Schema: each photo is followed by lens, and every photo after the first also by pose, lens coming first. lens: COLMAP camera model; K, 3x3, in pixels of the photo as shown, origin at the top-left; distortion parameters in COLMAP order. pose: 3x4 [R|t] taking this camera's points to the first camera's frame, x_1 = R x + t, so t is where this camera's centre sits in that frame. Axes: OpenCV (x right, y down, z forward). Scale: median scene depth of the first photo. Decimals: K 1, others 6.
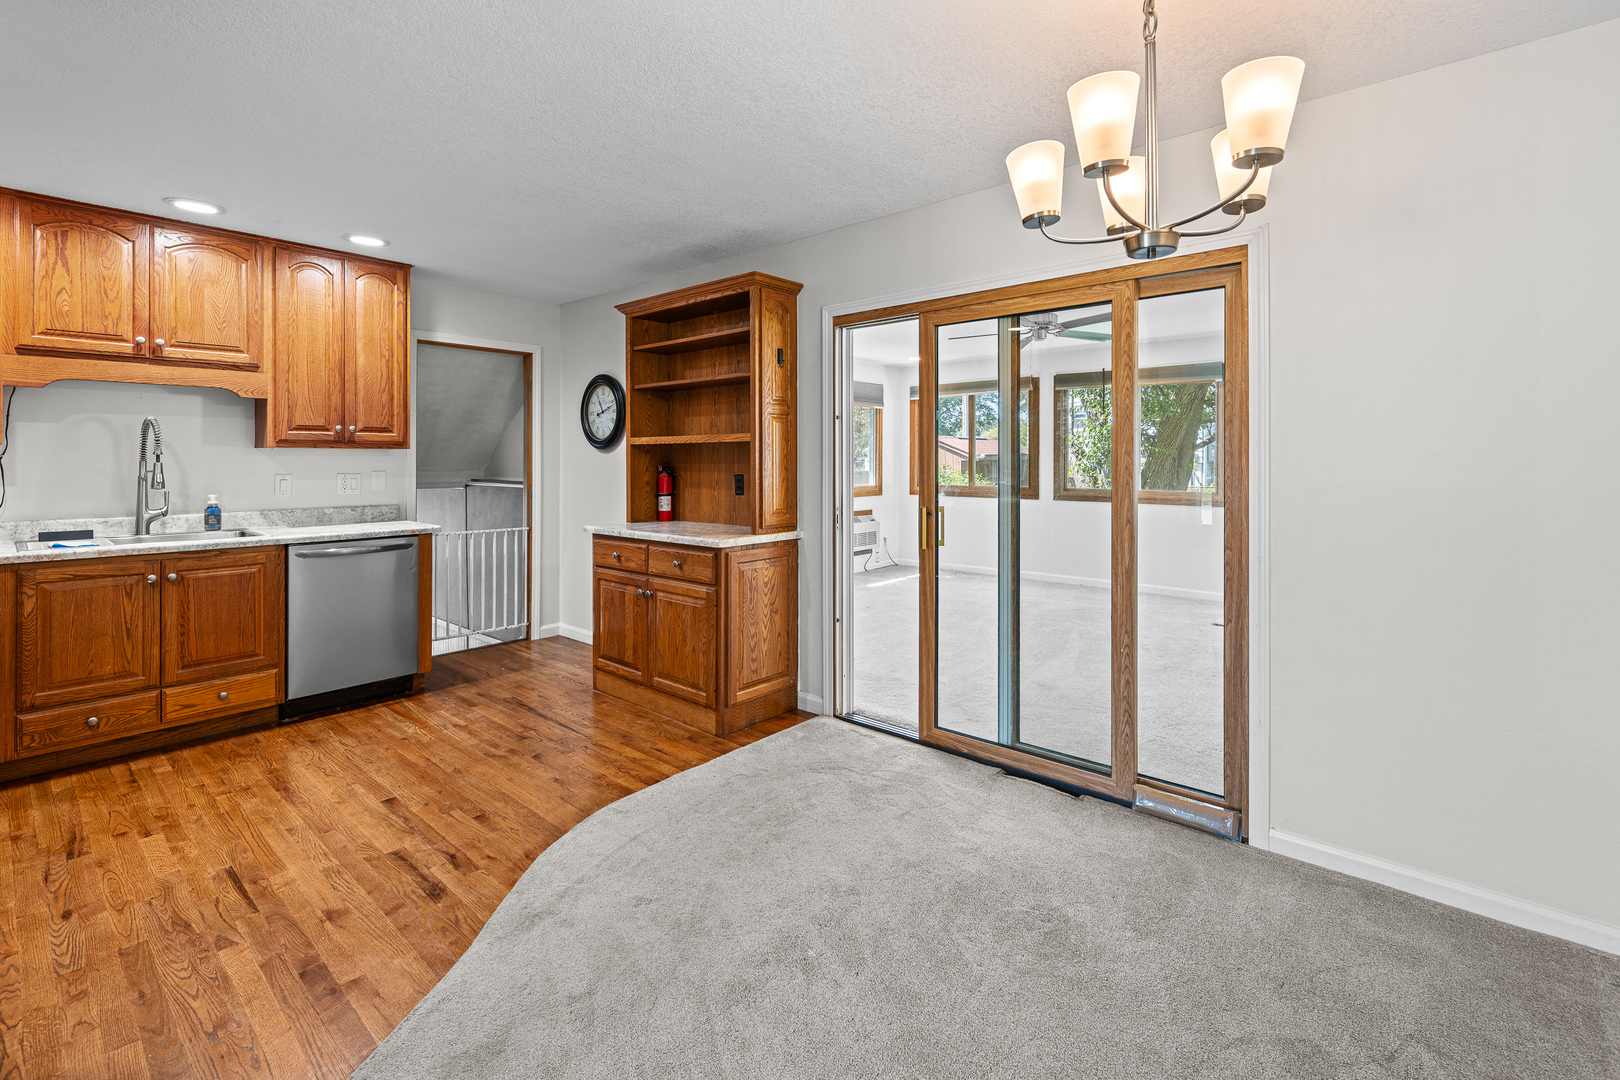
lens RADIAL K [[710.5, 0, 790.6], [0, 710.5, 459.3], [0, 0, 1]] dist [-0.000729, 0.000321]
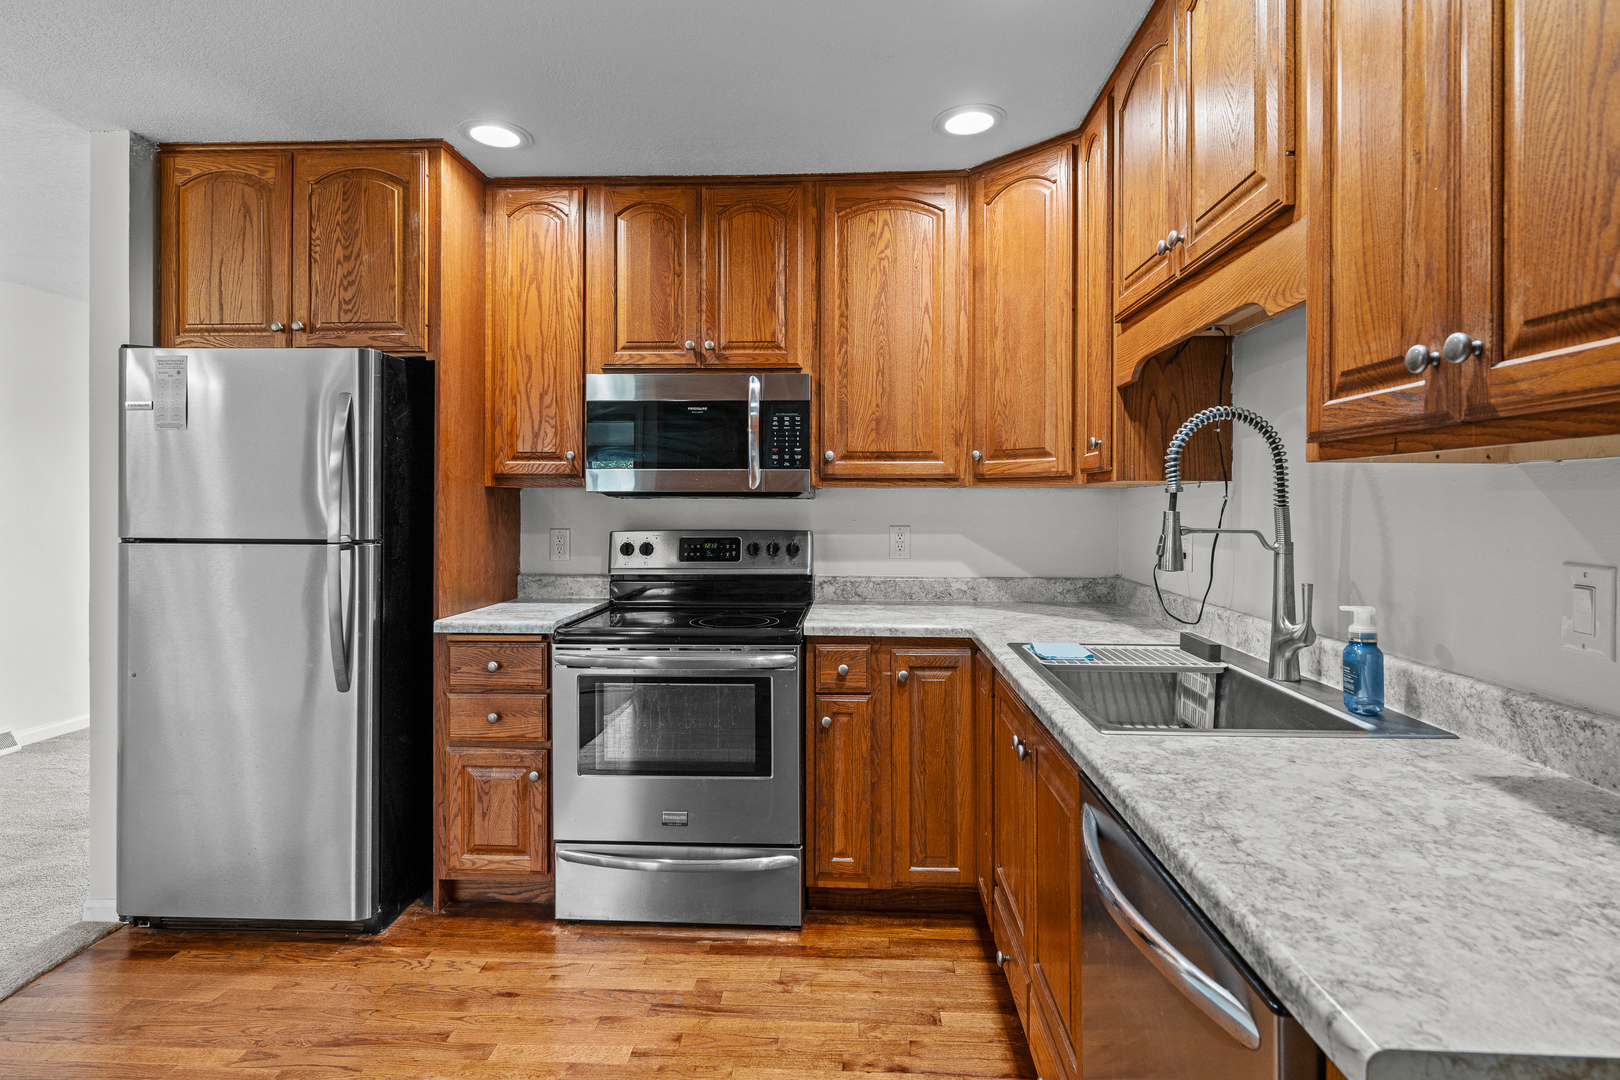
lens RADIAL K [[825.1, 0, 825.7], [0, 825.1, 504.1], [0, 0, 1]] dist [0.001146, 0.001184]
pose [[-0.775585, -0.000947, -0.631243, -0.398709], [-0.000477, 0.999999, -0.000915, 0.000792], [0.631243, -0.000409, -0.775585, 1.268305]]
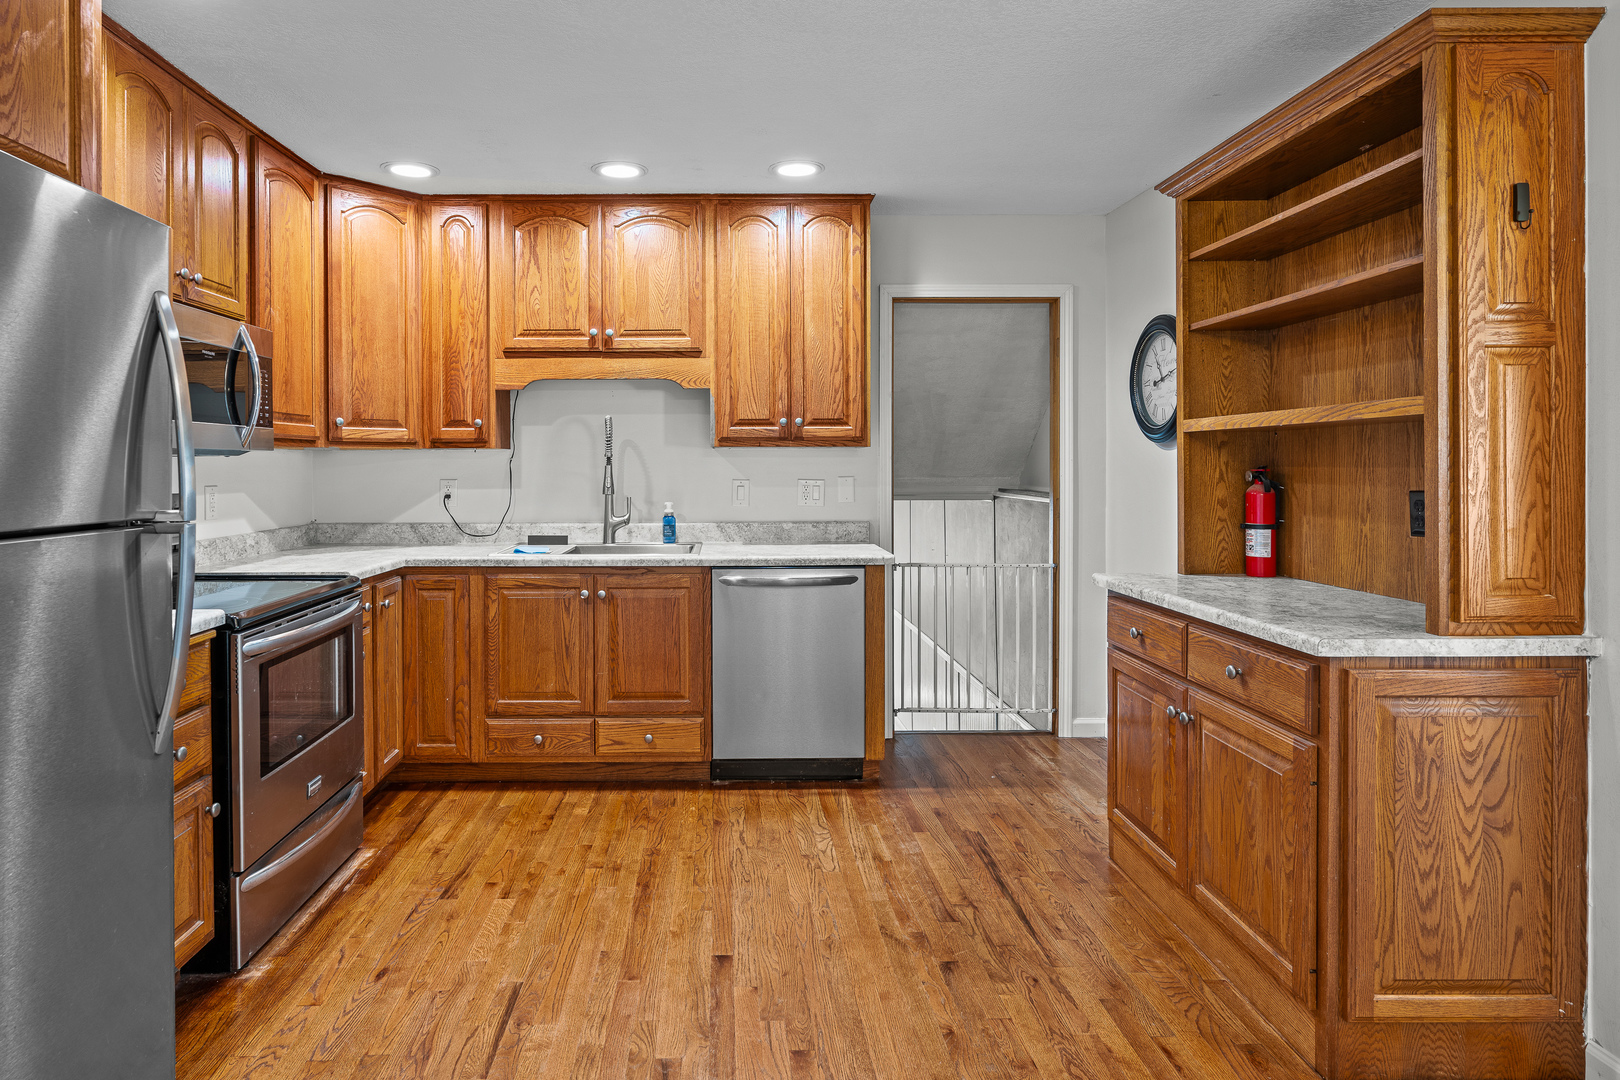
lens RADIAL K [[896.0, 0, 735.0], [0, 896.0, 468.2], [0, 0, 1]] dist [-0.004734, 0.002652]
pose [[0.675595, 0.001569, -0.737271, 0.063244], [0.004363, 0.999972, 0.006126, 0.001719], [0.737260, -0.007355, 0.675569, 0.346643]]
